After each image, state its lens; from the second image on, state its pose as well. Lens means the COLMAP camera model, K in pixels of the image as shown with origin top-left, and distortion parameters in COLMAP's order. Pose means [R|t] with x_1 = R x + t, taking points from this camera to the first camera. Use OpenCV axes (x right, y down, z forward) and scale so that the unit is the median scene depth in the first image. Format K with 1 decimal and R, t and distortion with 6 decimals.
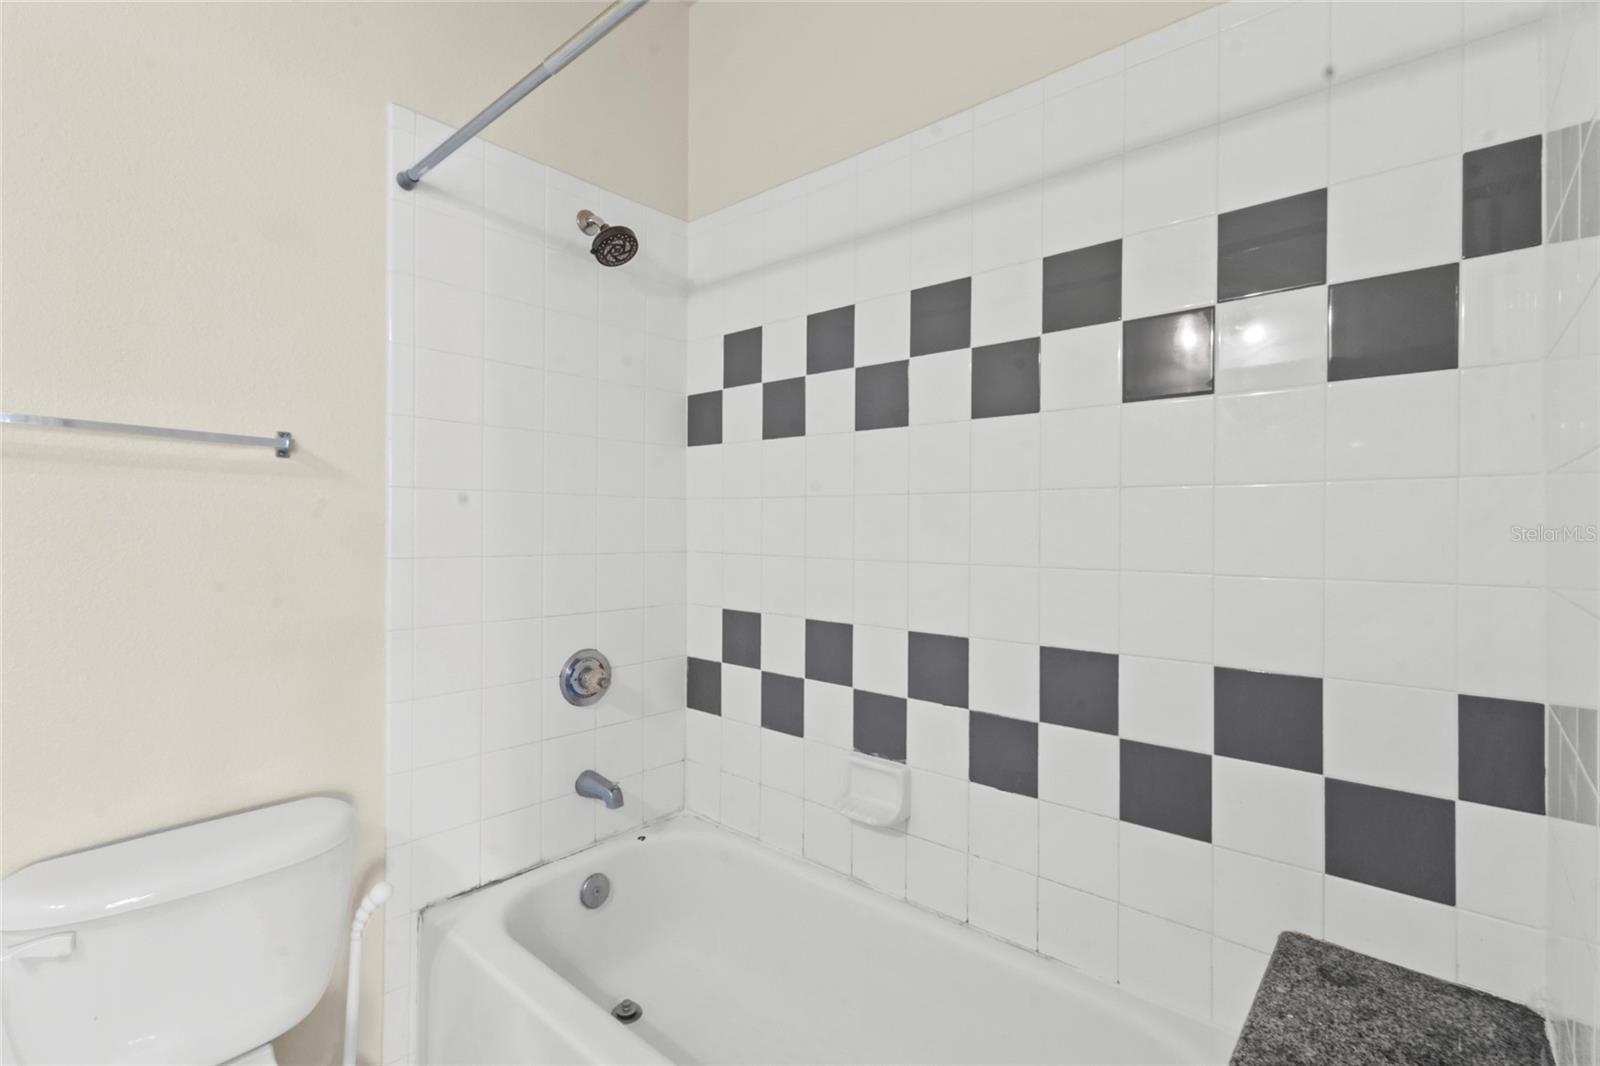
lens RADIAL K [[737.3, 0, 795.9], [0, 737.3, 527.9], [0, 0, 1]] dist [0.003344, 0.001944]
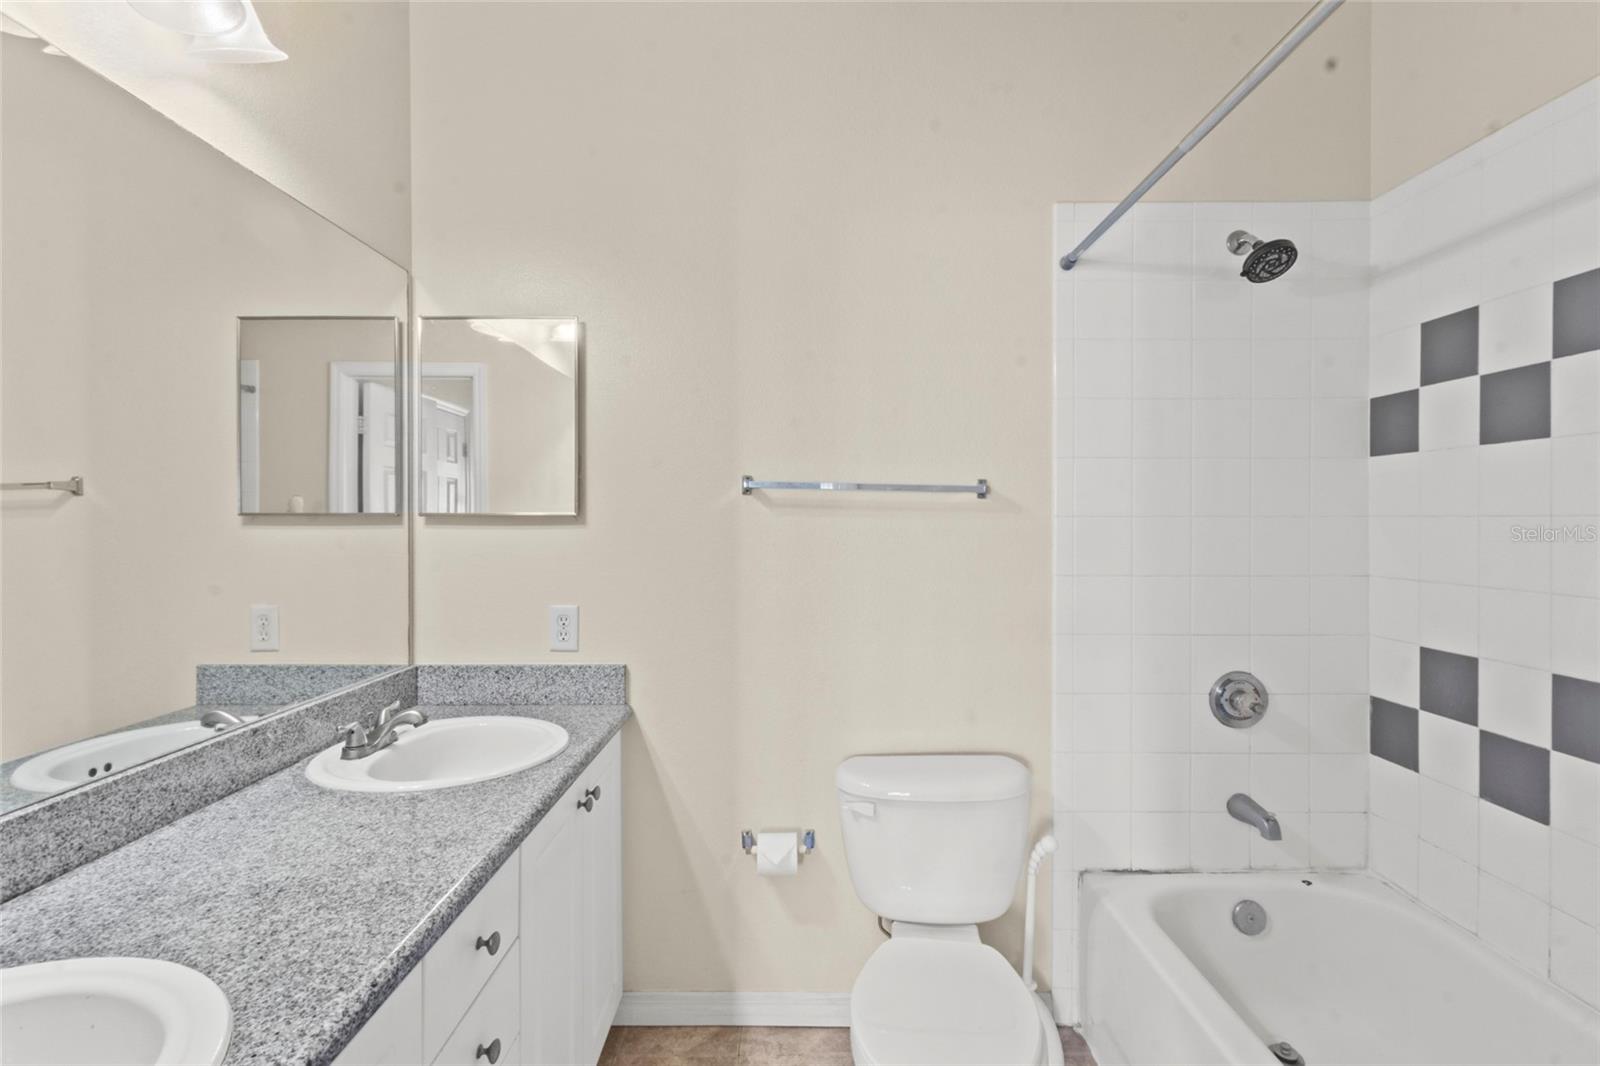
lens RADIAL K [[737.3, 0, 798.2], [0, 737.3, 527.9], [0, 0, 1]] dist [0.003344, 0.001944]
pose [[0.667849, -0.001500, -0.744295, 0.062708], [0.002195, 0.999998, -0.000046, -0.031259], [0.744293, -0.001603, 0.667851, -0.110450]]
